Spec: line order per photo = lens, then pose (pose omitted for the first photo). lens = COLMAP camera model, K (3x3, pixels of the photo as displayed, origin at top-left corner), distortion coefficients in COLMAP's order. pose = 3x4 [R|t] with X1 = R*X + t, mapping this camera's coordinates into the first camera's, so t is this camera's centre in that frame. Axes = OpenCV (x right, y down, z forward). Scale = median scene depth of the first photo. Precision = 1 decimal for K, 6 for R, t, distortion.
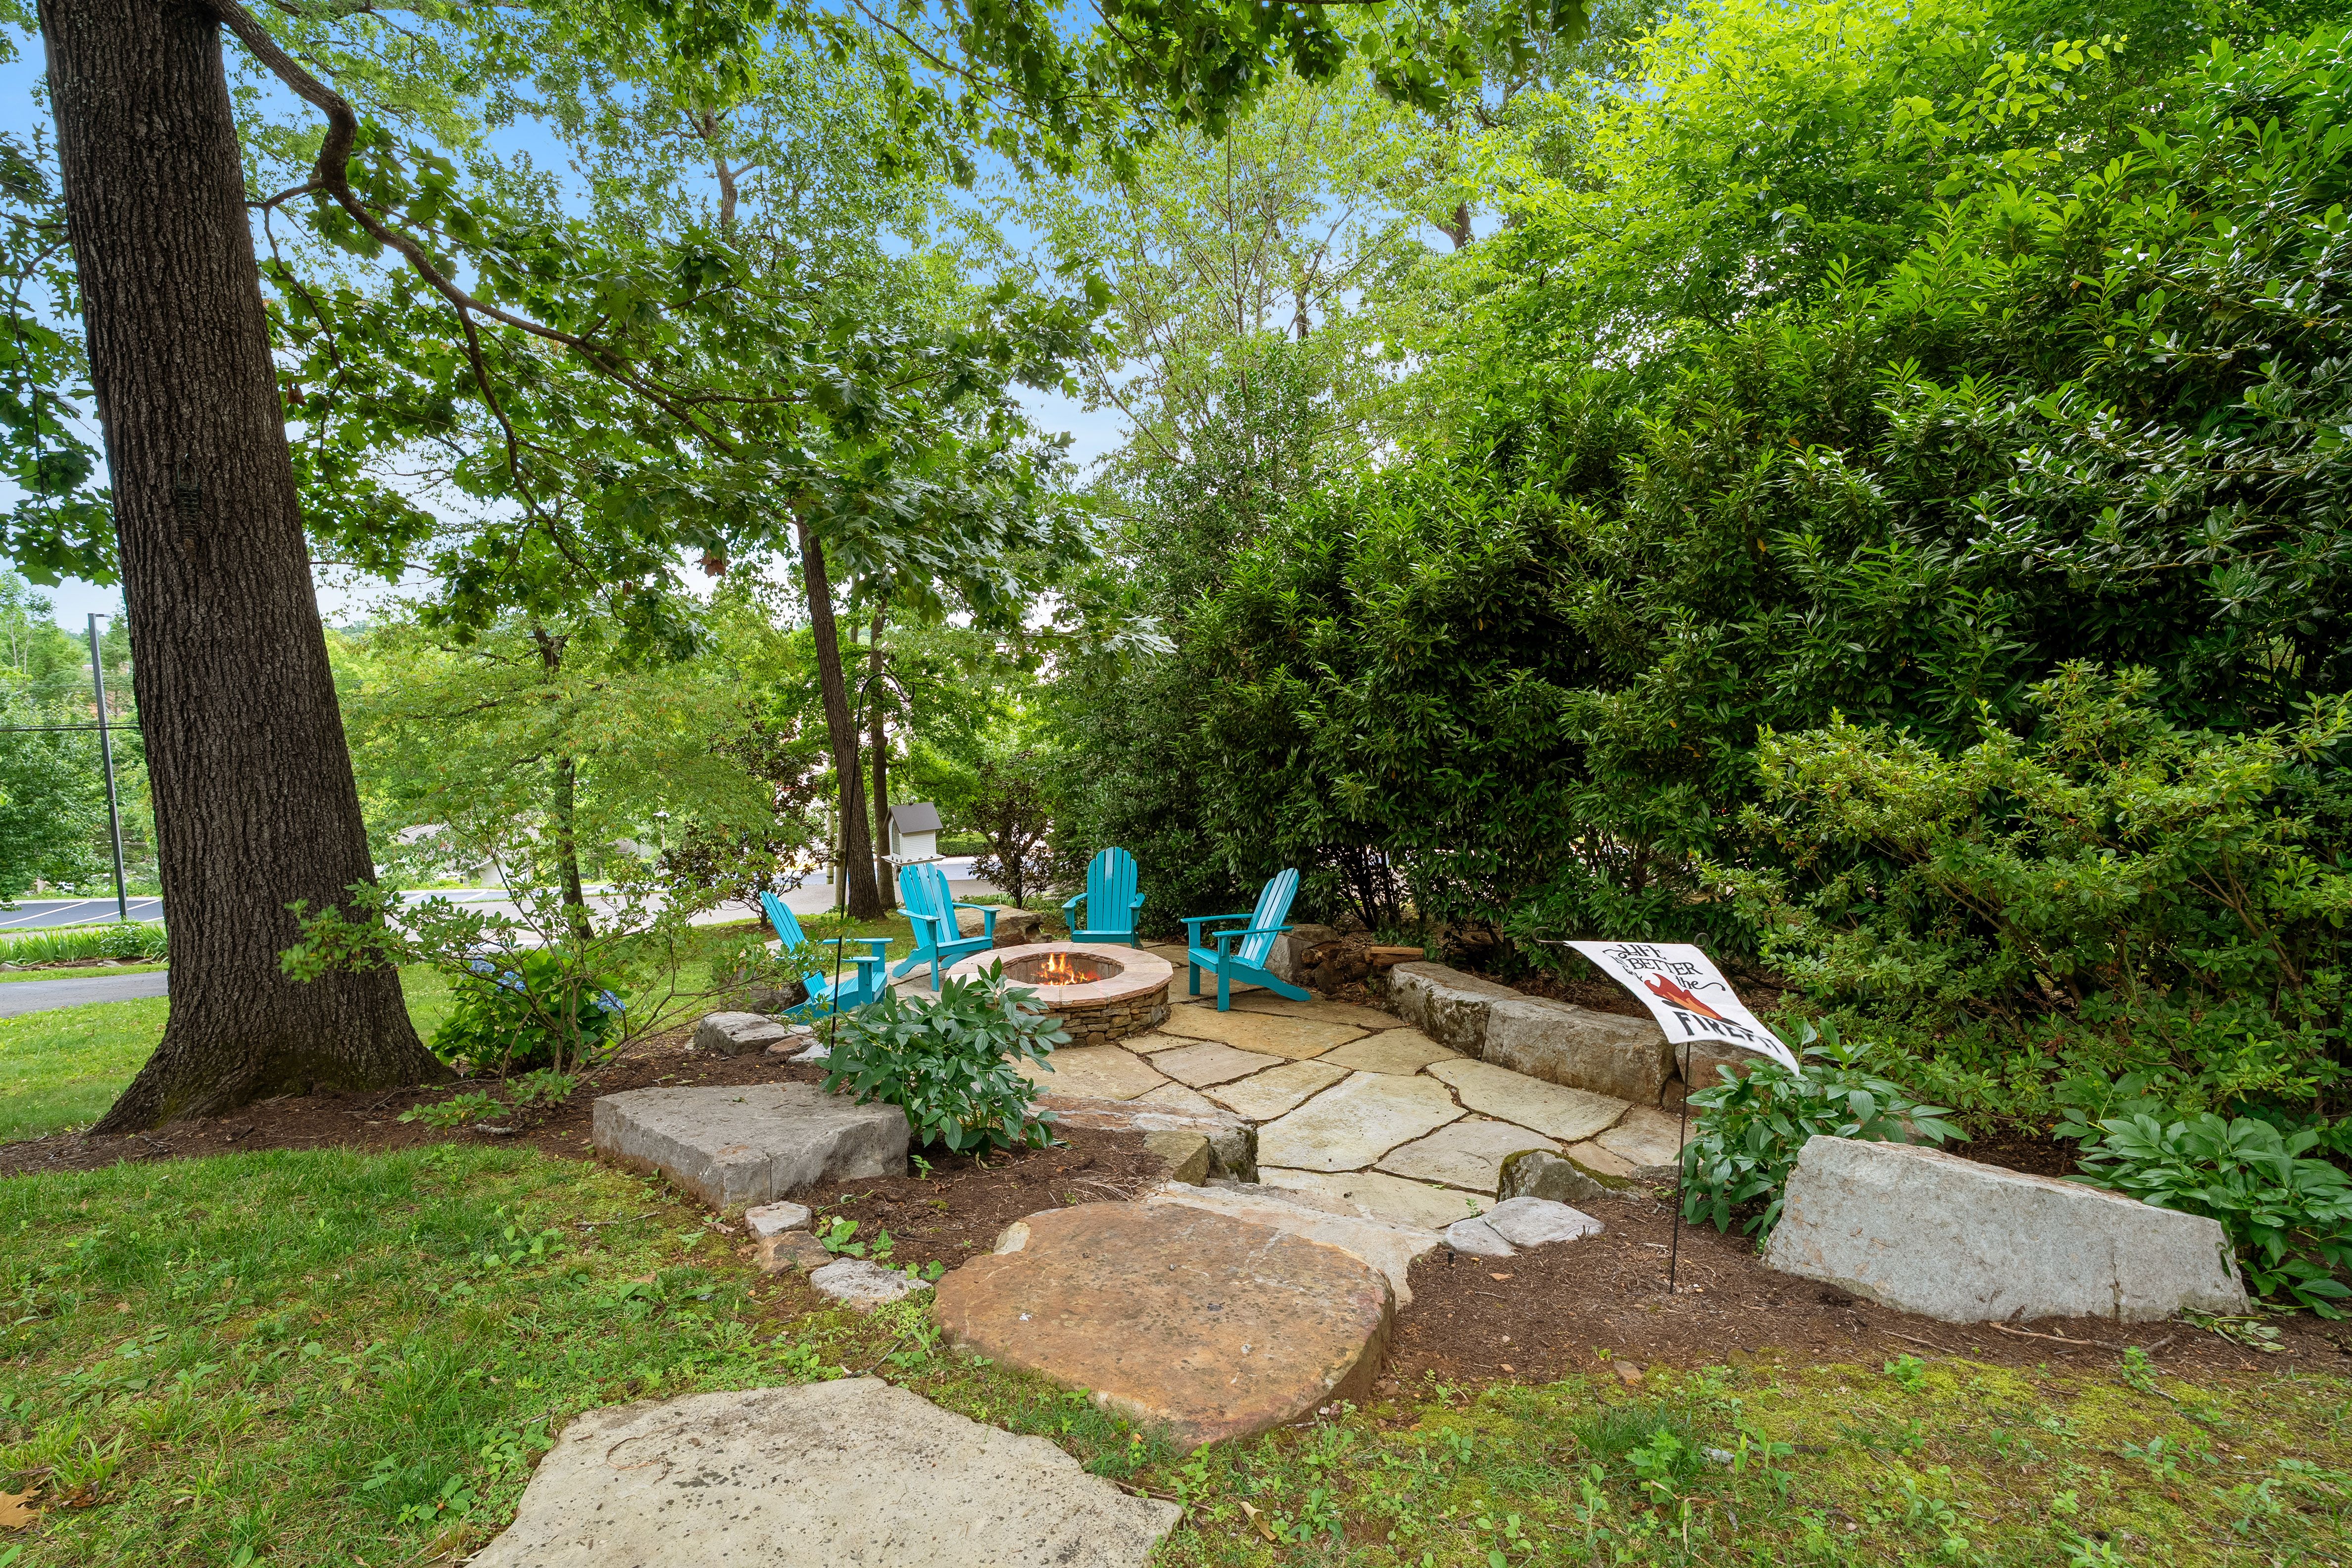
lens RADIAL K [[1069.6, 0, 1176.7], [0, 1069.6, 779.8], [0, 0, 1]] dist [0.018724, -0.000314]
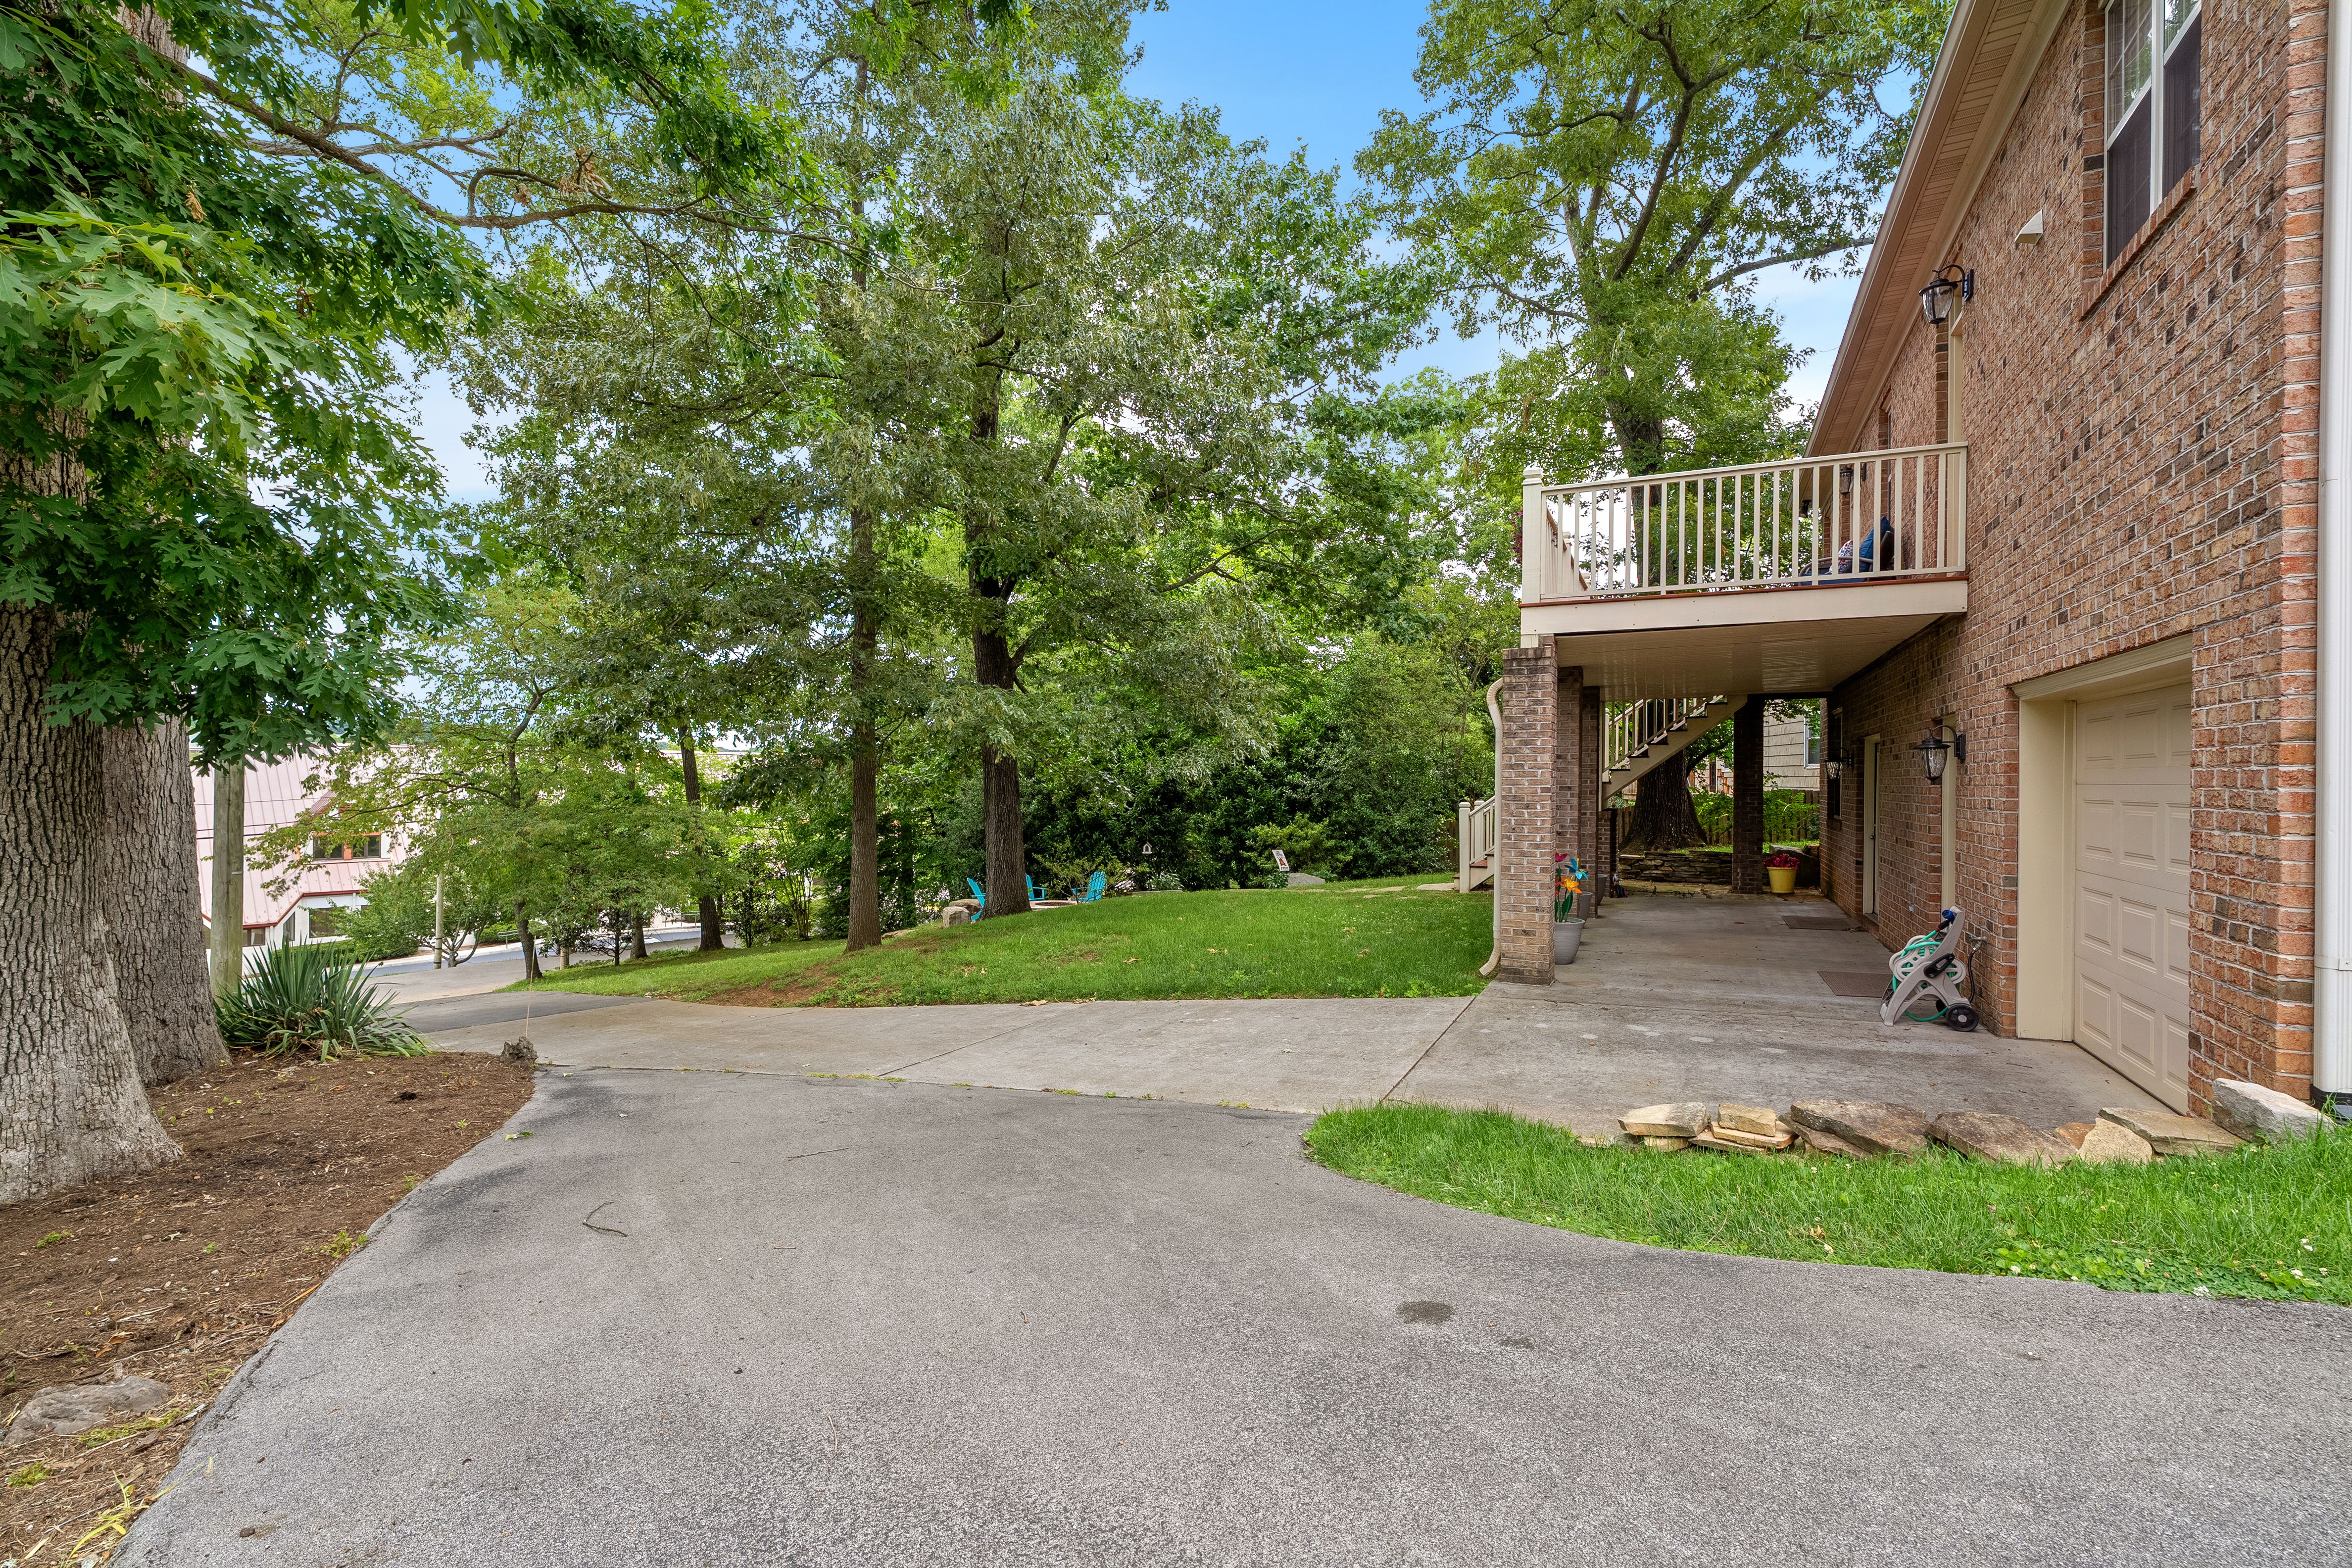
lens RADIAL K [[1069.6, 0, 1187.0], [0, 1069.6, 786.4], [0, 0, 1]] dist [0.018724, -0.000314]
pose [[0.776949, 0.004813, 0.629546, -2.693037], [0.044963, 0.996993, -0.063113, 0.076815], [-0.627956, 0.077342, 0.774396, -2.568229]]
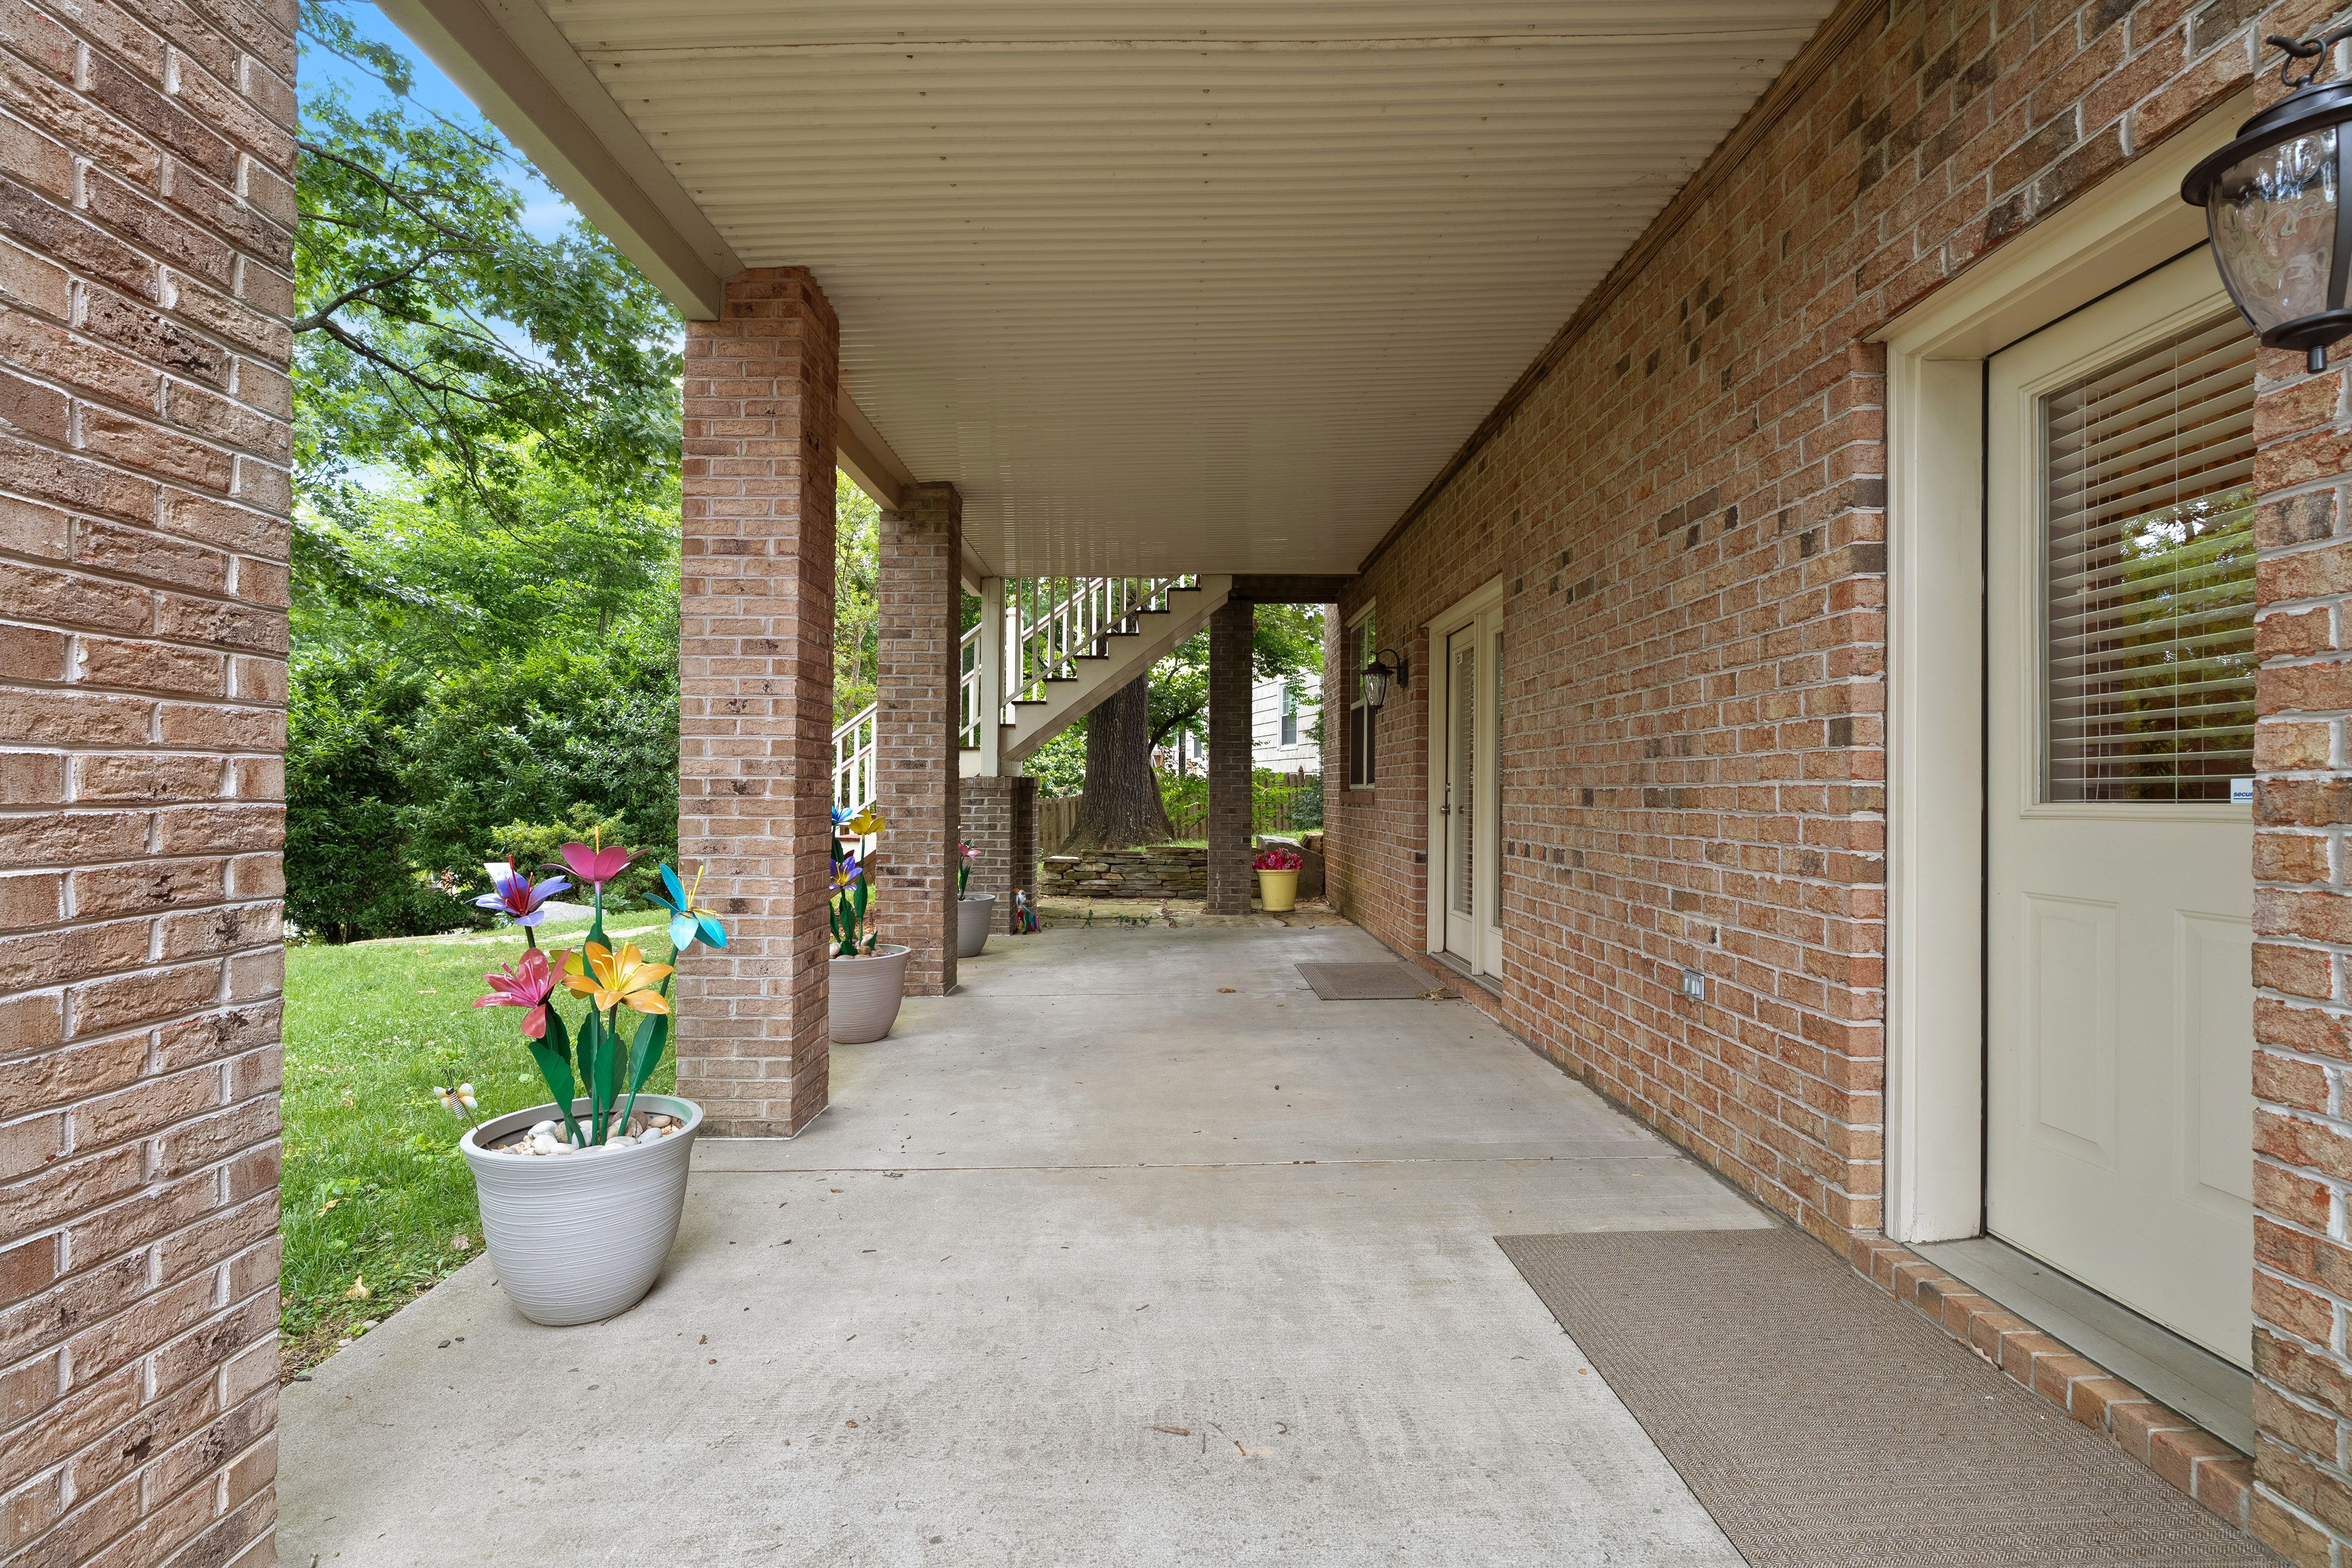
lens RADIAL K [[1069.6, 0, 1171.1], [0, 1069.6, 789.7], [0, 0, 1]] dist [0.018724, -0.000314]
pose [[0.433718, 0.011495, 0.900976, -1.291369], [0.065652, 0.996858, -0.044323, 0.118371], [-0.898654, 0.078374, 0.431600, -1.924331]]
